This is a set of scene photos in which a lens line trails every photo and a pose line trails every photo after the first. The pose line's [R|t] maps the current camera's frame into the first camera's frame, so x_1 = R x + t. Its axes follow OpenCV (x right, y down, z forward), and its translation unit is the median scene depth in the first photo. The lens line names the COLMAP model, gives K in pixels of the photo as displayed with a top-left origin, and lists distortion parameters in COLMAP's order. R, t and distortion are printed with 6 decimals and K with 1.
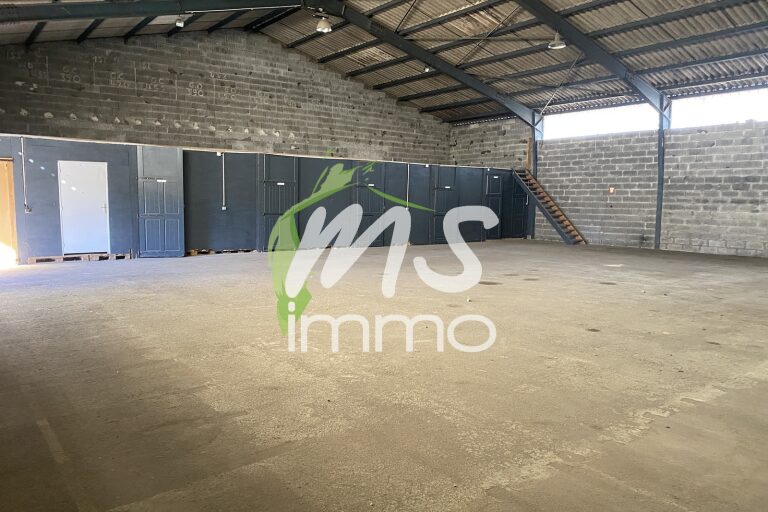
lens RADIAL K [[574.4, 0, 382.4], [0, 574.4, 249.4], [0, 0, 1]] dist [0.036543, -0.001900]
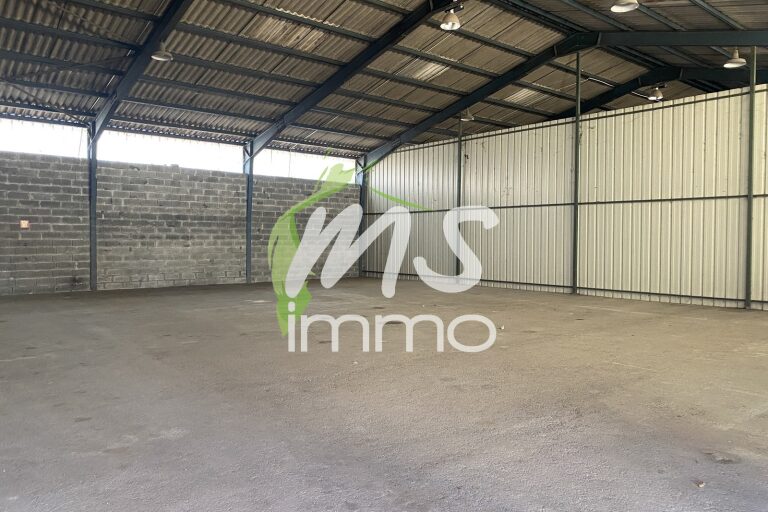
lens RADIAL K [[574.4, 0, 383.1], [0, 574.4, 262.1], [0, 0, 1]] dist [0.036543, -0.001900]
pose [[-0.000103, -0.027289, 0.999628, -0.440111], [0.109617, 0.993603, 0.027136, -0.020219], [-0.993974, 0.109579, 0.002889, 0.562303]]
